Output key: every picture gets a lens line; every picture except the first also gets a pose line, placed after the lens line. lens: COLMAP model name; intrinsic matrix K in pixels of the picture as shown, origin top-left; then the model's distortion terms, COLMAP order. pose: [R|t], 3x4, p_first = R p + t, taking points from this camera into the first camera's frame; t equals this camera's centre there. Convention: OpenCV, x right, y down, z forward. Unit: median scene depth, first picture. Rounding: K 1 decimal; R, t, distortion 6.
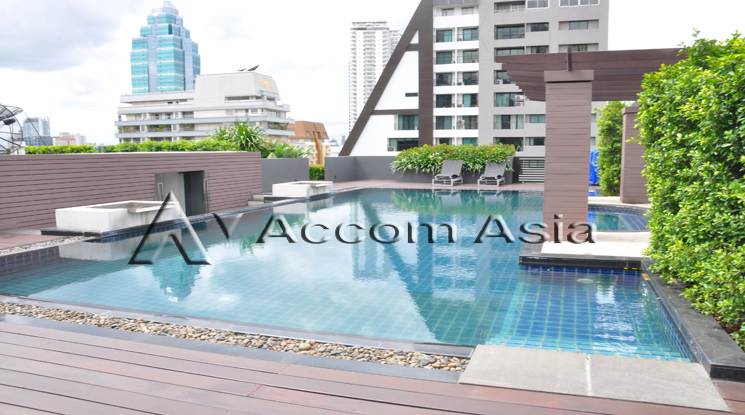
lens RADIAL K [[593.2, 0, 370.1], [0, 593.2, 210.0], [0, 0, 1]] dist [-0.040289, 0.009700]
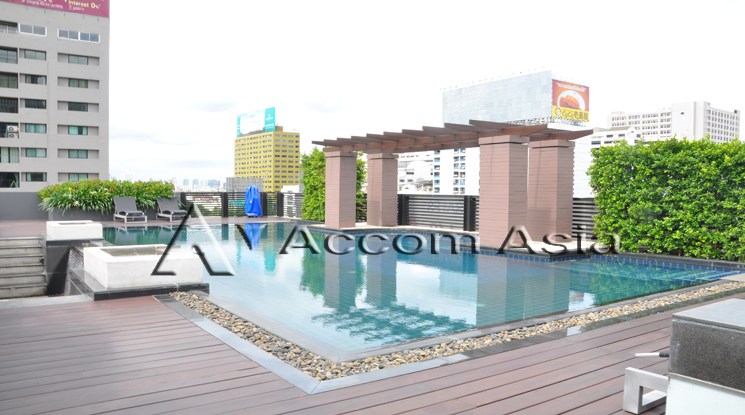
lens RADIAL K [[593.2, 0, 368.6], [0, 593.2, 207.9], [0, 0, 1]] dist [-0.040289, 0.009700]
pose [[0.596820, -0.024858, 0.801990, -0.143740], [0.077884, 0.996595, -0.027069, -0.003807], [-0.798586, 0.078618, 0.596724, 0.048180]]
